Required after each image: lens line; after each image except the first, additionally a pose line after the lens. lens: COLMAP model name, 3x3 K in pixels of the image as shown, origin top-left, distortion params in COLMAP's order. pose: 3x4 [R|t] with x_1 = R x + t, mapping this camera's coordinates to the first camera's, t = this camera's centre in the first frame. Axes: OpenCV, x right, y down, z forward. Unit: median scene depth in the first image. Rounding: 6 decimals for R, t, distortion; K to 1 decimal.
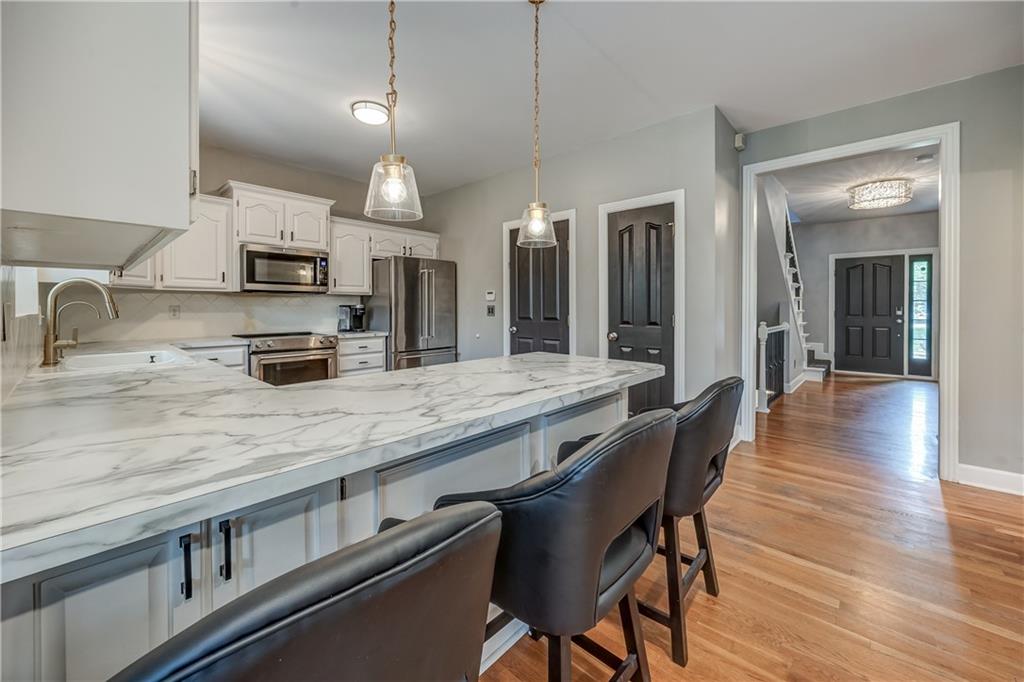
lens RADIAL K [[400.5, 0, 511.9], [0, 400.5, 309.9], [0, 0, 1]] dist [0.002140, -0.000806]
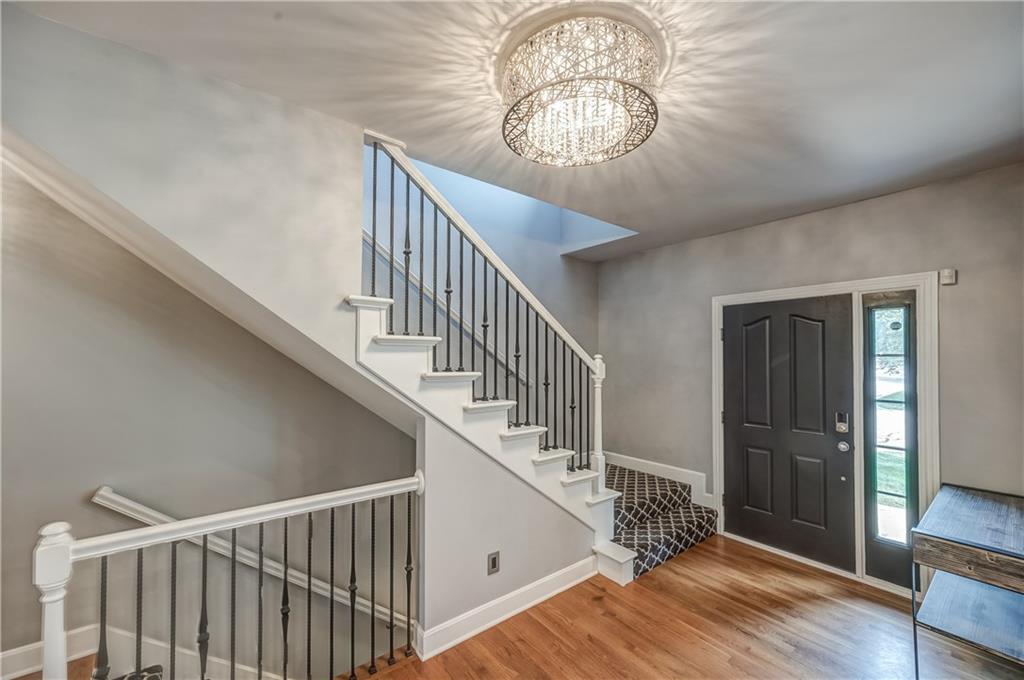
lens RADIAL K [[400.5, 0, 514.1], [0, 400.5, 353.2], [0, 0, 1]] dist [0.002140, -0.000806]
pose [[0.986493, 0.001351, -0.163796, 0.689599], [-0.004377, 0.999826, -0.018113, -0.063679], [0.163743, 0.018585, 0.986328, 0.514426]]
